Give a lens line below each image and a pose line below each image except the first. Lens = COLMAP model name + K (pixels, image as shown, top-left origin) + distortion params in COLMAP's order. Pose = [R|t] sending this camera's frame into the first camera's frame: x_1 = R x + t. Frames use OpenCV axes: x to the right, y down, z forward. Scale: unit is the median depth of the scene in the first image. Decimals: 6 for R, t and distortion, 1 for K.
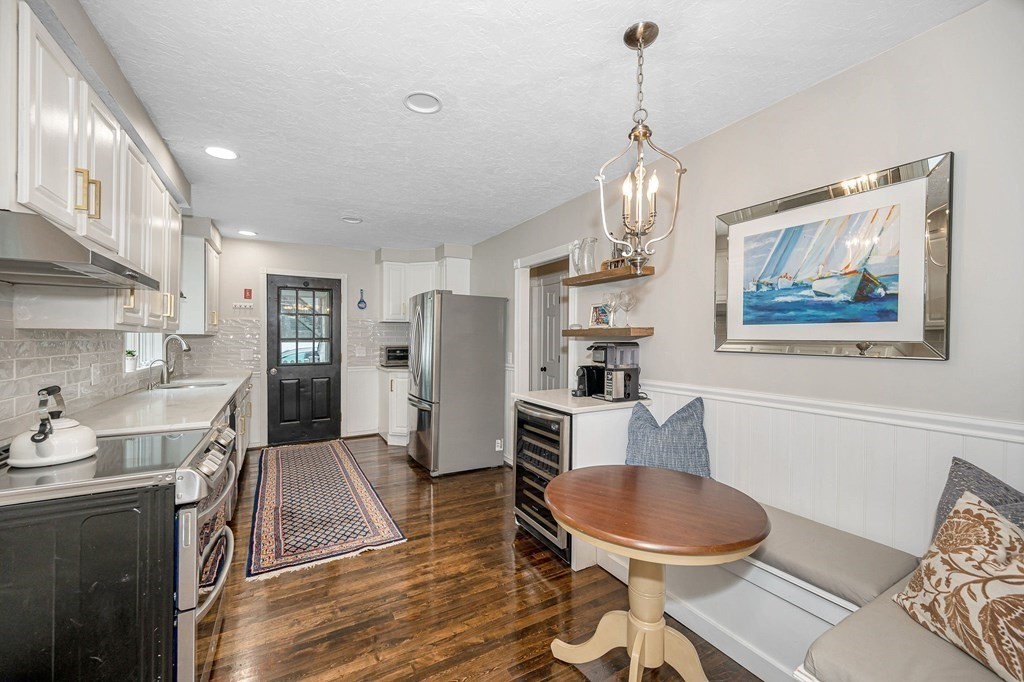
lens RADIAL K [[407.3, 0, 507.4], [0, 407.3, 336.1], [0, 0, 1]] dist [-0.005181, 0.000301]
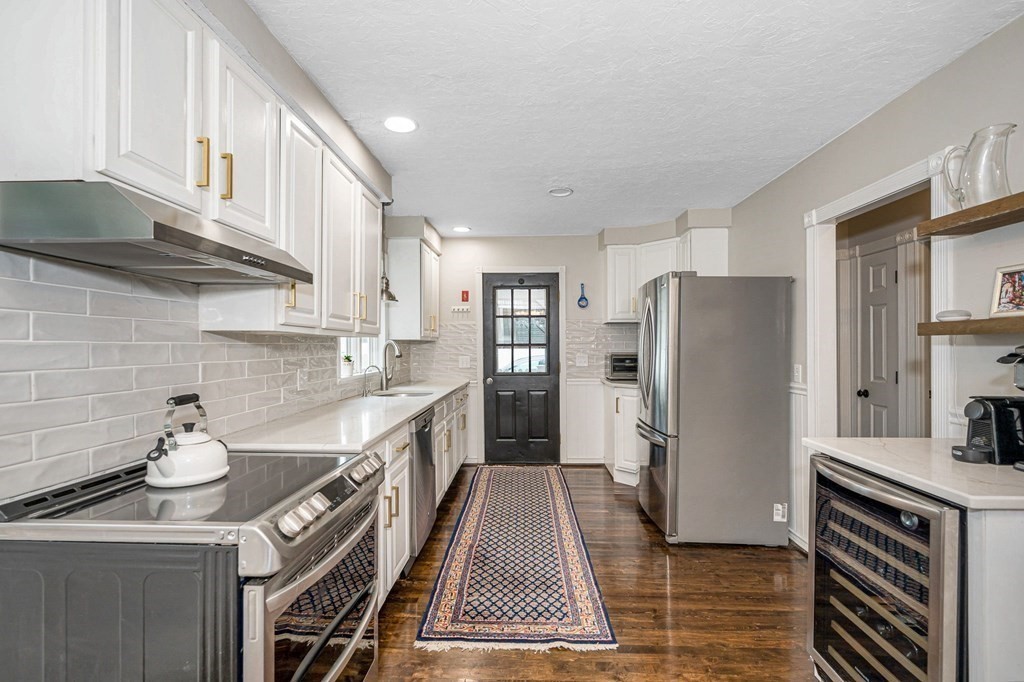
lens RADIAL K [[466.0, 0, 511.9], [0, 466.0, 340.0], [0, 0, 1]] dist [0.004689, -0.001099]
pose [[0.856667, -0.008765, -0.515795, -0.001010], [0.005389, 0.999953, -0.008040, 0.009390], [0.515841, 0.004108, 0.856674, 0.250710]]
